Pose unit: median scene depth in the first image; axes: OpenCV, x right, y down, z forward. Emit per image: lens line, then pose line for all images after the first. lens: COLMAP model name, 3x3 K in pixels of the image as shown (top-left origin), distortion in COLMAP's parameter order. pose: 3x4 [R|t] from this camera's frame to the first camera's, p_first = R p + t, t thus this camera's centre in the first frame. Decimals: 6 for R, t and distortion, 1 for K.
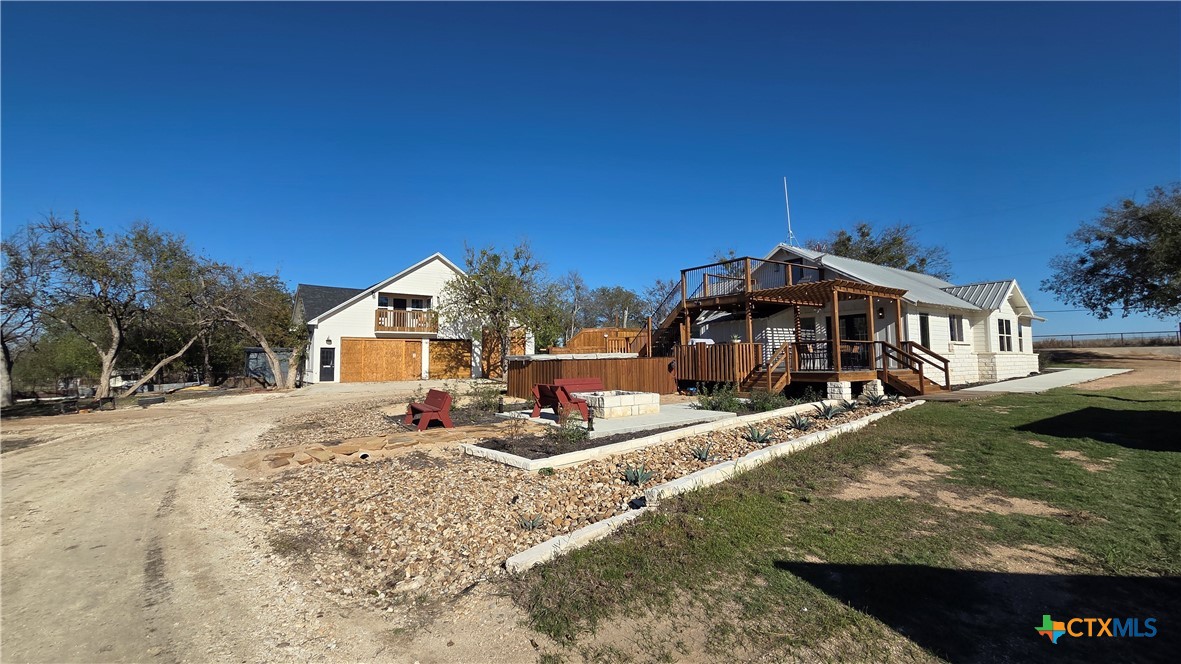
lens RADIAL K [[482.9, 0, 591.7], [0, 482.9, 330.1], [0, 0, 1]] dist [-0.000468, 0.000698]
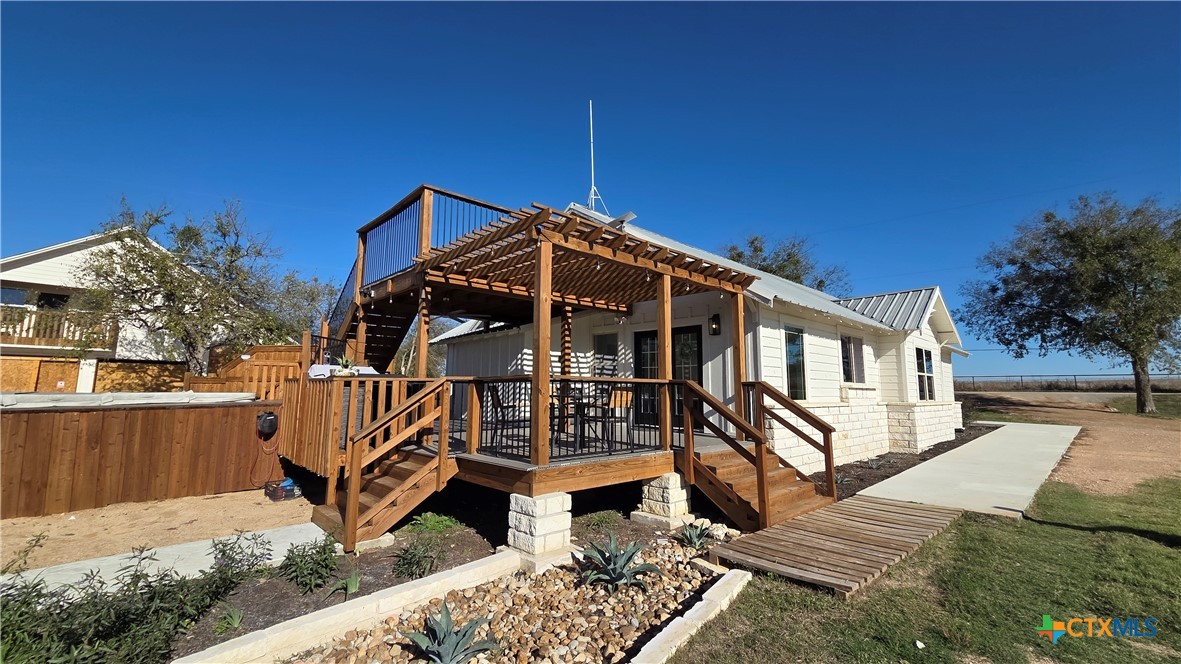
lens RADIAL K [[482.9, 0, 589.6], [0, 482.9, 332.4], [0, 0, 1]] dist [-0.000468, 0.000698]
pose [[0.990494, 0.035723, 0.132833, 0.335147], [-0.027861, 0.997774, -0.060583, 0.006296], [-0.134701, 0.056306, 0.989285, 0.430913]]
